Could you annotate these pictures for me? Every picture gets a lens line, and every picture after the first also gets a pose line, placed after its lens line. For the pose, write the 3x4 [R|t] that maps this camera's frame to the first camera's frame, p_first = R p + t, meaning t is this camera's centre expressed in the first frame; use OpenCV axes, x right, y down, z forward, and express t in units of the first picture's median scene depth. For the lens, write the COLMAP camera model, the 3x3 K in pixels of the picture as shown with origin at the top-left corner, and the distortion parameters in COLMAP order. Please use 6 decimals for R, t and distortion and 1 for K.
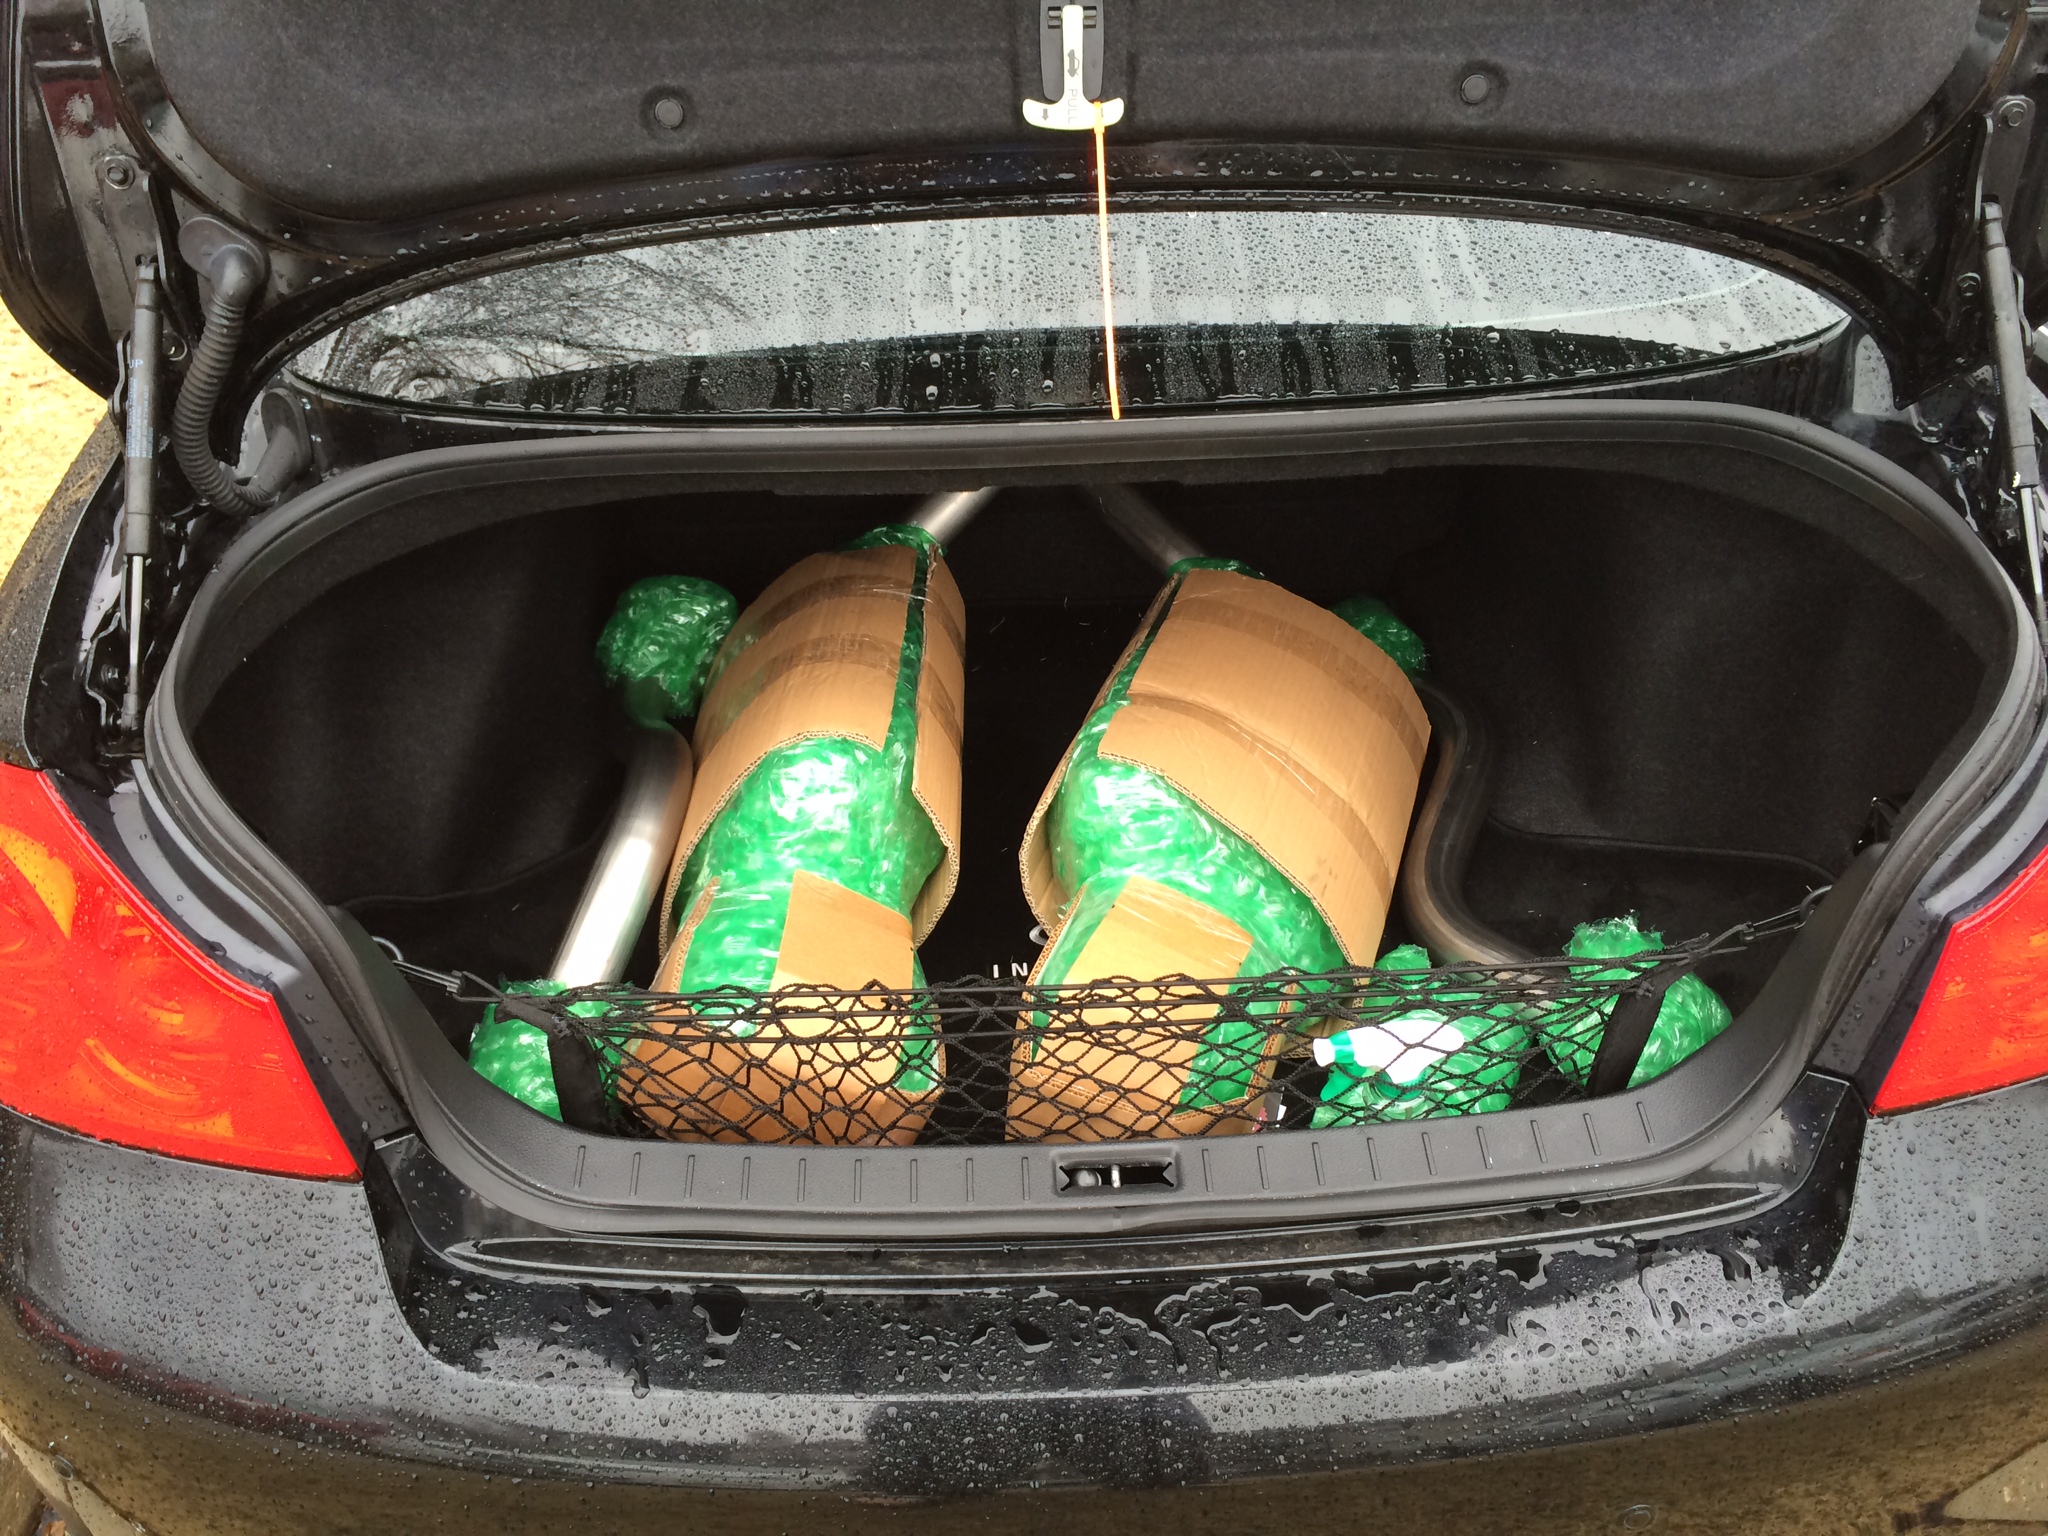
lens RADIAL K [[1783.6, 0, 1007.3], [0, 1783.6, 772.8], [0, 0, 1]] dist [0.011079, -0.059971]
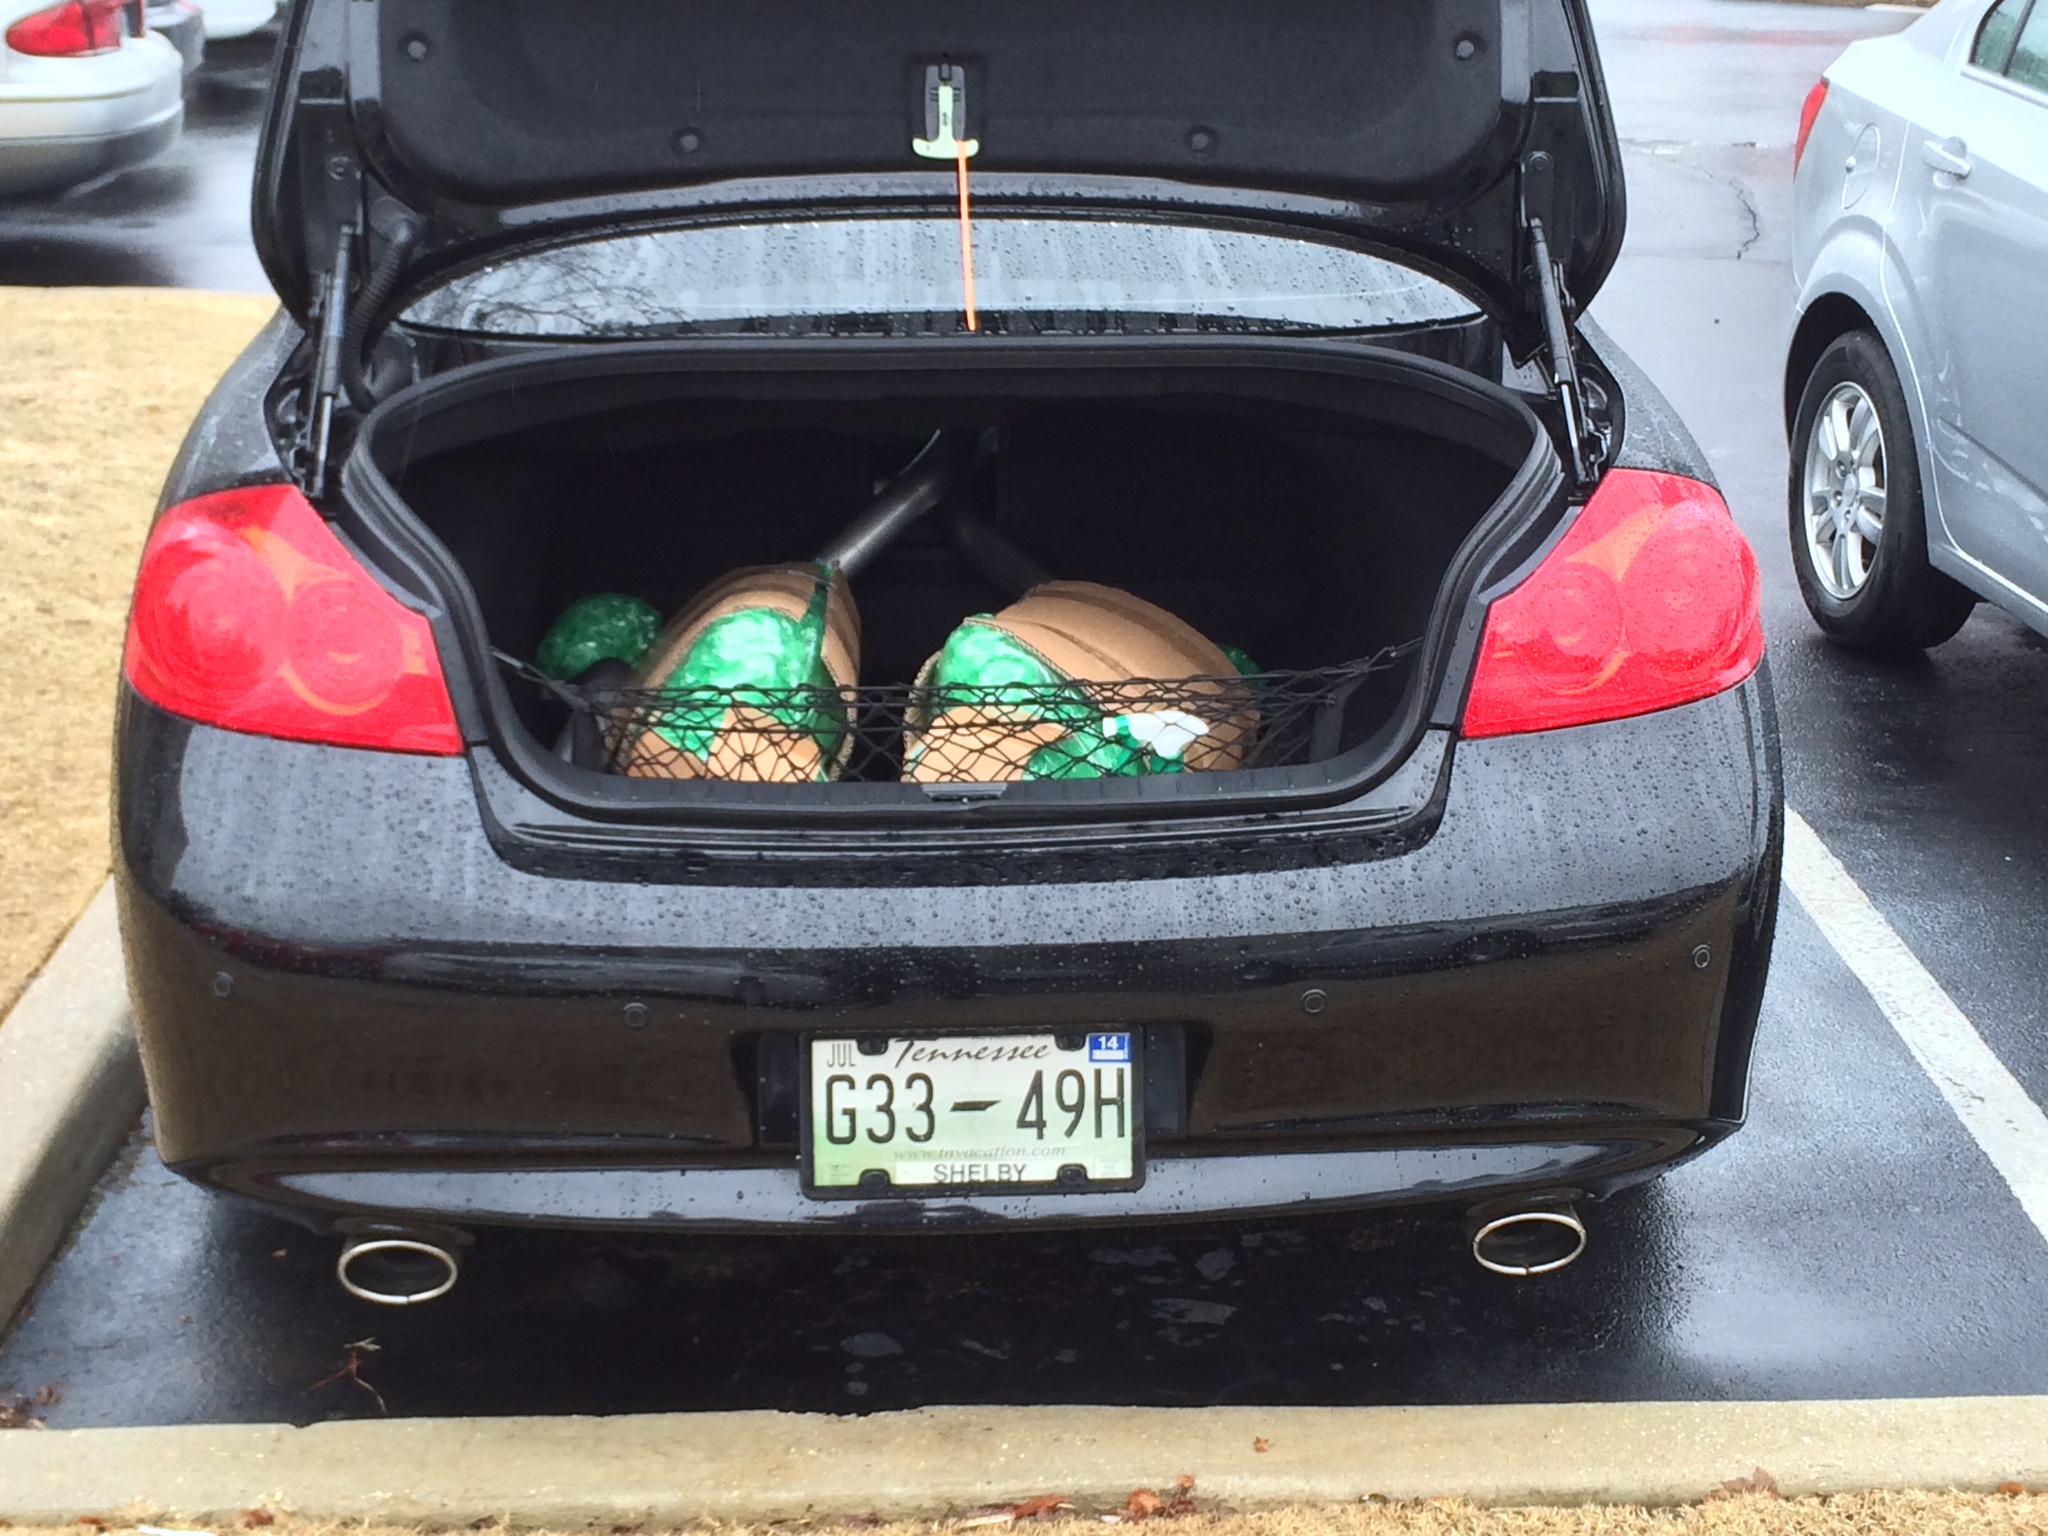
lens RADIAL K [[3159.1, 0, 1025.2], [0, 3159.1, 768.0], [0, 0, 1]] dist [-0.144196, 0.000000]
pose [[0.999159, 0.017774, 0.036949, 0.014219], [-0.005711, 0.952699, -0.303863, 0.987574], [-0.040602, 0.303397, 0.951999, -1.469974]]
